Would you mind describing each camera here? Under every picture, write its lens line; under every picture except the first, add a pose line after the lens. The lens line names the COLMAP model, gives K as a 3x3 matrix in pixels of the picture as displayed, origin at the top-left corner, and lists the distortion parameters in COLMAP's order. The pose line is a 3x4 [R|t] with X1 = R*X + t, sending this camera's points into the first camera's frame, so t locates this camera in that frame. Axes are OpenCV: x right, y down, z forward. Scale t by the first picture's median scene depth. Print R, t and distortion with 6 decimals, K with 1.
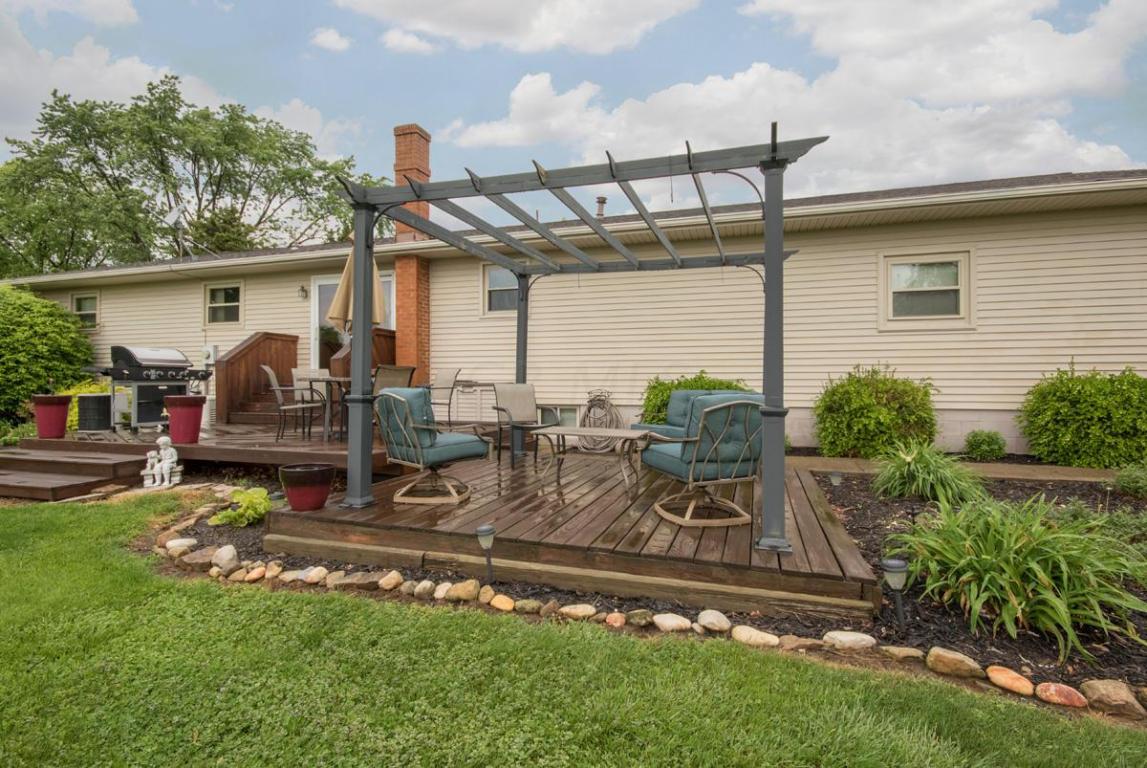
lens RADIAL K [[548.4, 0, 570.8], [0, 548.4, 380.7], [0, 0, 1]] dist [0.001162, -0.001891]
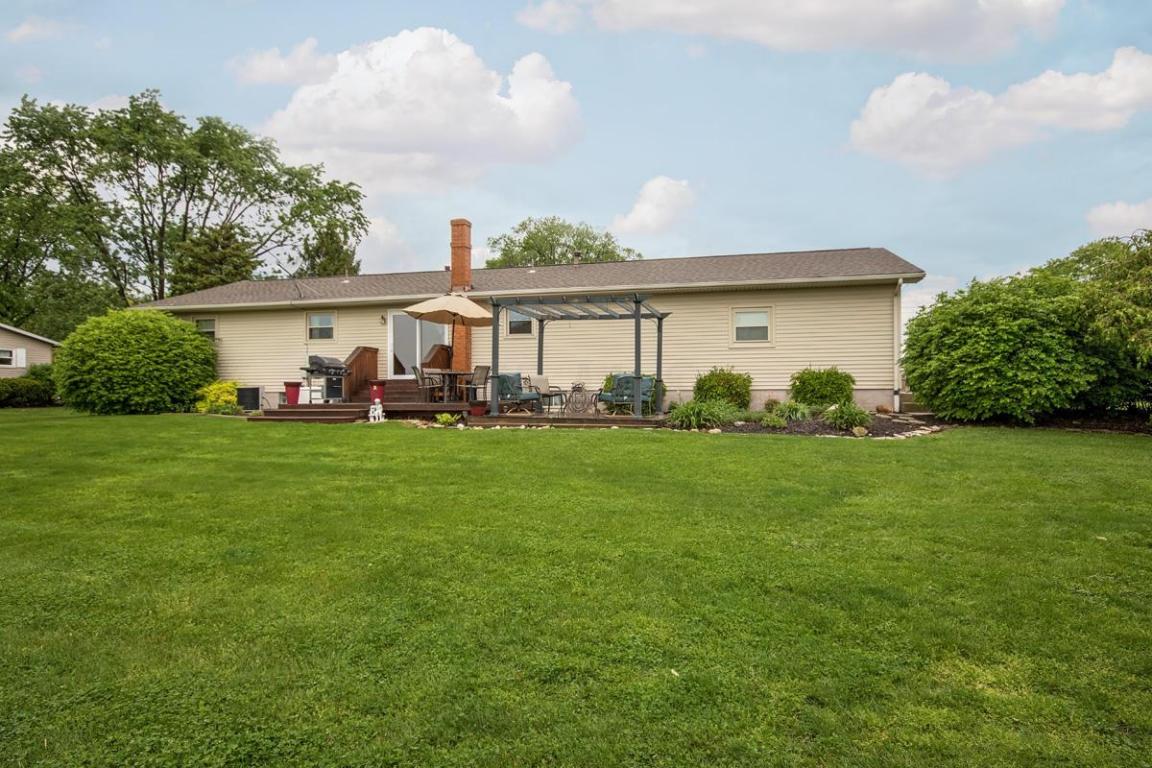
lens RADIAL K [[674.3, 0, 575.7], [0, 674.3, 390.9], [0, 0, 1]] dist [0.018378, 0.002113]
pose [[0.997527, -0.001826, 0.070256, -0.071885], [0.002260, 0.999979, -0.006098, 0.040568], [-0.070243, 0.006241, 0.997510, -0.761828]]
